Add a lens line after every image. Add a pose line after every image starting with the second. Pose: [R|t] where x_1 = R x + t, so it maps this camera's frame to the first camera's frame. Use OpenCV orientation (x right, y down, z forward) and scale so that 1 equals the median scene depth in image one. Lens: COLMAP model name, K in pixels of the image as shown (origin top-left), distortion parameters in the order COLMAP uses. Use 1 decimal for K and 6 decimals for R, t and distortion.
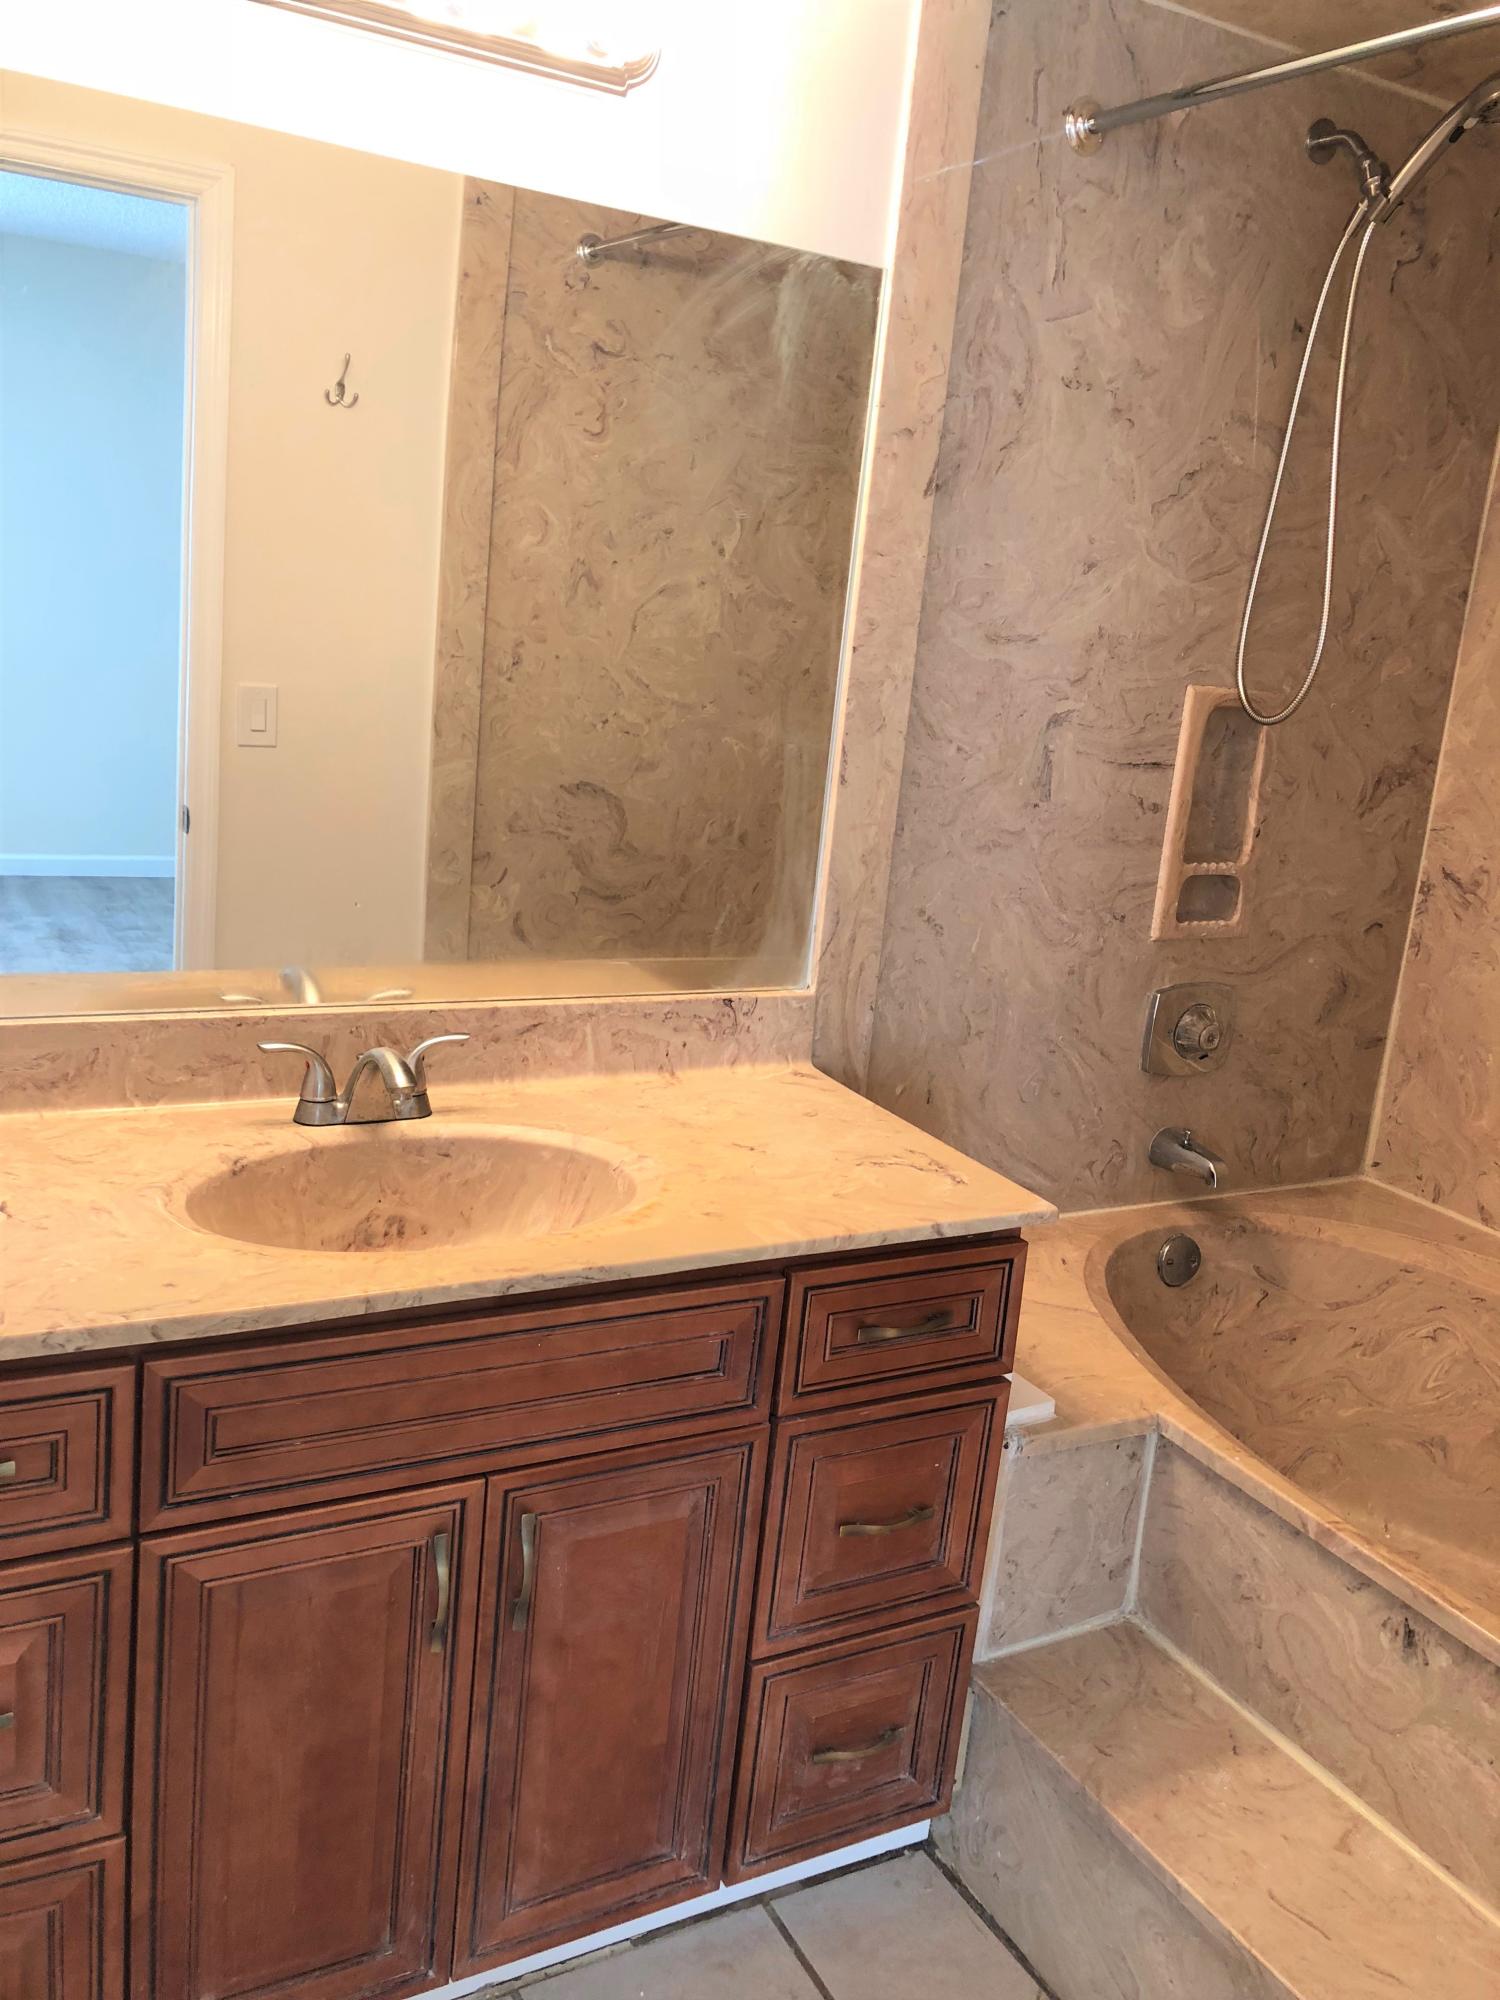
lens RADIAL K [[1671.1, 0, 750.1], [0, 1671.1, 970.0], [0, 0, 1]] dist [0.038415, -0.062605]
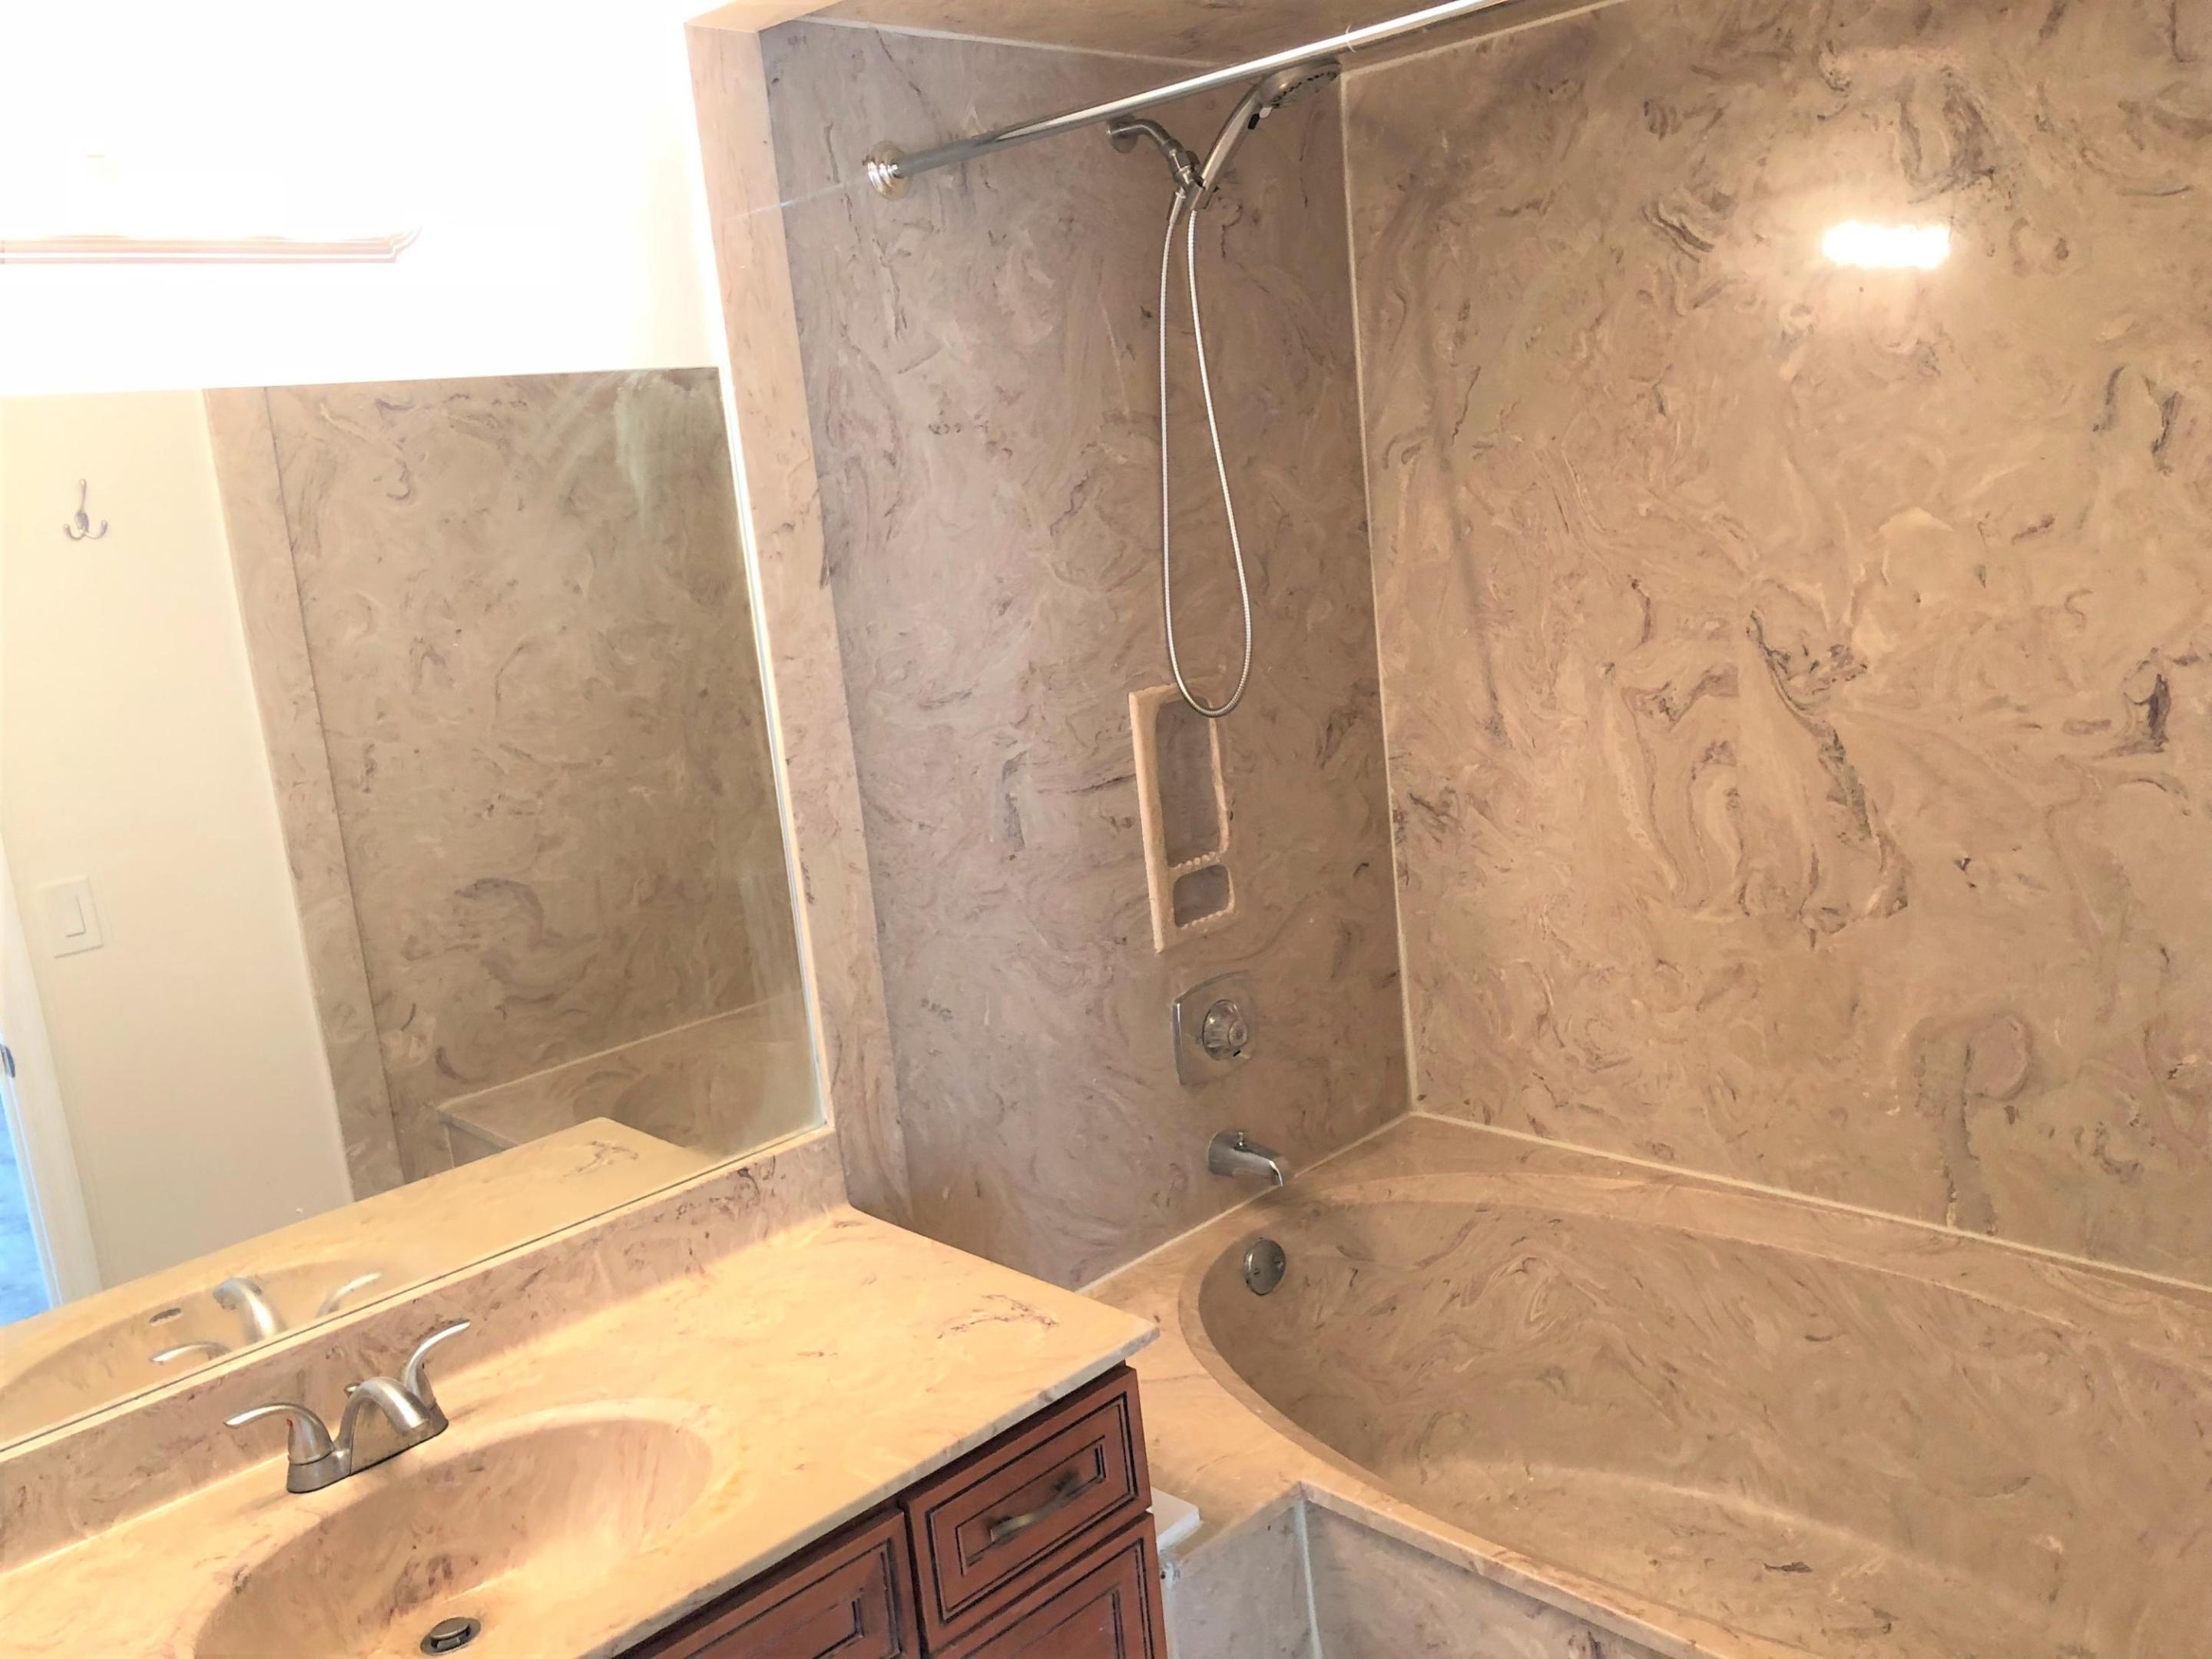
lens RADIAL K [[1848.2, 0, 1109.7], [0, 1848.2, 829.1], [0, 0, 1]] dist [0.038415, -0.062605]
pose [[0.943930, -0.237930, 0.228879, -0.011104], [0.245697, 0.969330, -0.005625, -0.100304], [-0.220522, 0.061544, 0.973439, -0.025129]]
